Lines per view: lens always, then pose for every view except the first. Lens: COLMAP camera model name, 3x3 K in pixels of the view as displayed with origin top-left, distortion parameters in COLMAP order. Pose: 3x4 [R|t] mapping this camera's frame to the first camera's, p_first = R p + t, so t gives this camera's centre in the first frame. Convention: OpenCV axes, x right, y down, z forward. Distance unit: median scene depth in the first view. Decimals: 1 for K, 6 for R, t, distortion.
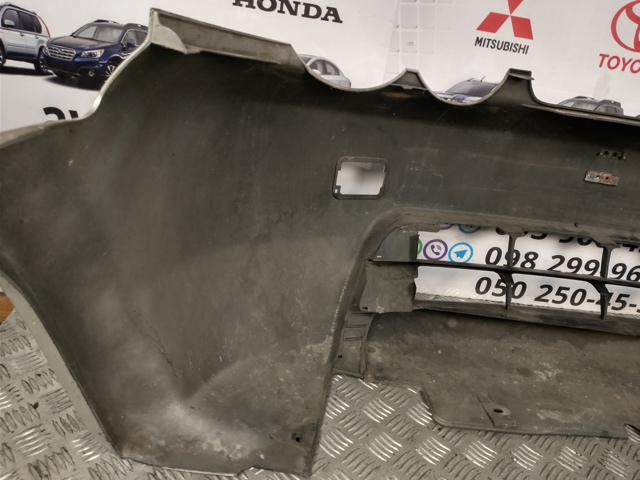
lens RADIAL K [[513.7, 0, 316.3], [0, 513.7, 239.3], [0, 0, 1]] dist [0.021094, -0.066956]
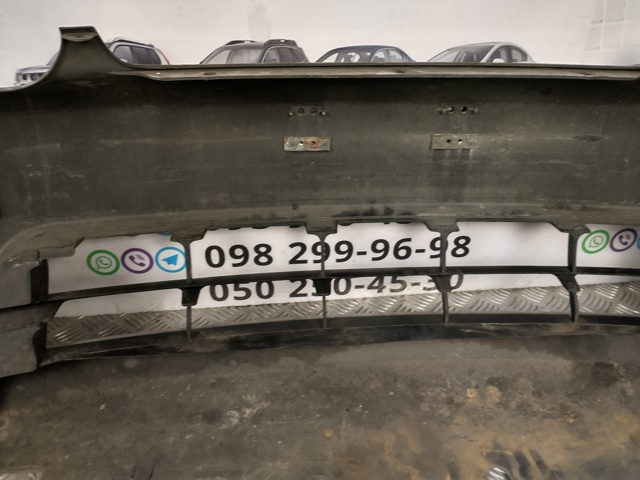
lens RADIAL K [[513.7, 0, 322.7], [0, 513.7, 241.4], [0, 0, 1]] dist [0.021094, -0.066956]
pose [[0.988724, -0.149751, -0.000250, 0.576312], [0.148724, 0.981748, 0.118539, -0.066395], [-0.017506, -0.117239, 0.992949, 0.238231]]
